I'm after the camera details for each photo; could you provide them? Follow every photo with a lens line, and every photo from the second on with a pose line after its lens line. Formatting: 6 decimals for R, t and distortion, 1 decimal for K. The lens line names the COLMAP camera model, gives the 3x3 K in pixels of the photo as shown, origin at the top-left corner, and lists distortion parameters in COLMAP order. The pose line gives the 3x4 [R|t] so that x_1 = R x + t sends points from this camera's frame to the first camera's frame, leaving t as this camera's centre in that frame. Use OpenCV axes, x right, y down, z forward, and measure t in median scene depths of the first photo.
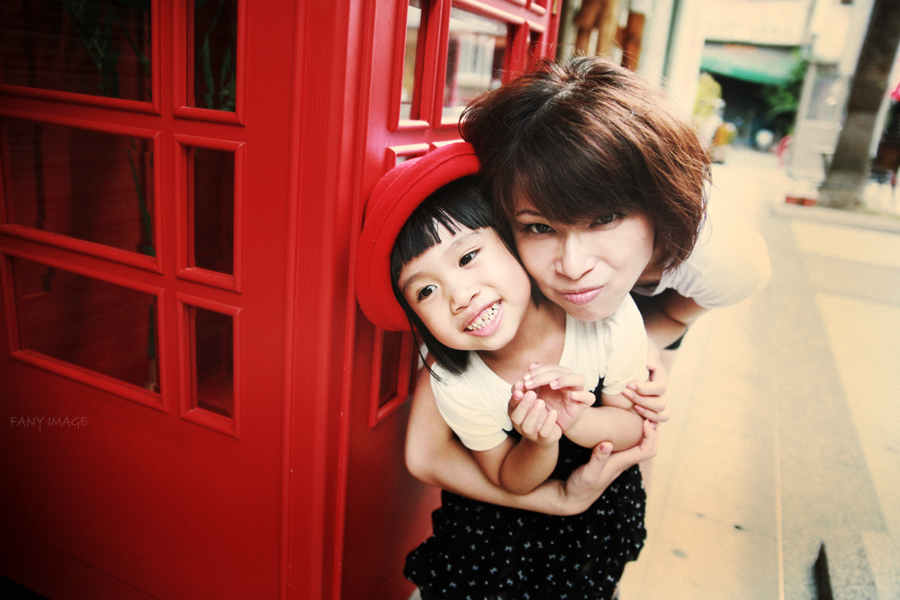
lens RADIAL K [[705.0, 0, 450.0], [0, 705.0, 300.0], [0, 0, 1]] dist [-0.054135, 0.069814]
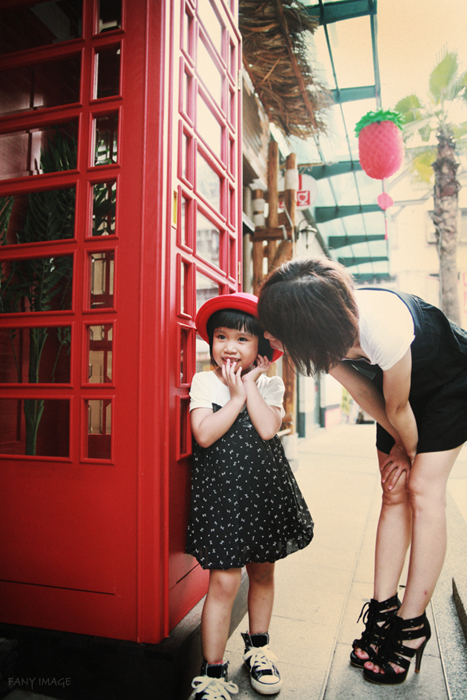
lens RADIAL K [[548.3, 0, 218.3], [0, 548.3, 338.1], [0, 0, 1]] dist [-0.054135, 0.069814]
pose [[0.990601, -0.083105, 0.108640, -0.149479], [0.117957, 0.921146, -0.370914, 0.487561], [-0.069249, 0.380242, 0.922291, -0.592151]]
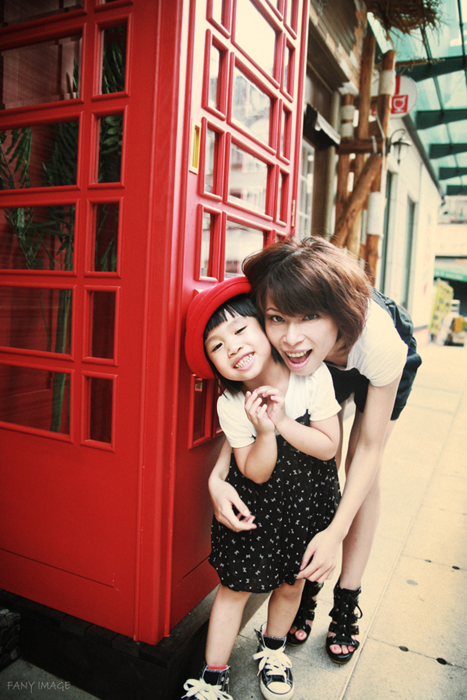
lens RADIAL K [[548.3, 0, 218.3], [0, 548.3, 338.1], [0, 0, 1]] dist [-0.054135, 0.069814]
pose [[0.997429, -0.044081, -0.056507, 0.051955], [0.030199, 0.973562, -0.226417, 0.244667], [0.064994, 0.224128, 0.972390, -0.391010]]
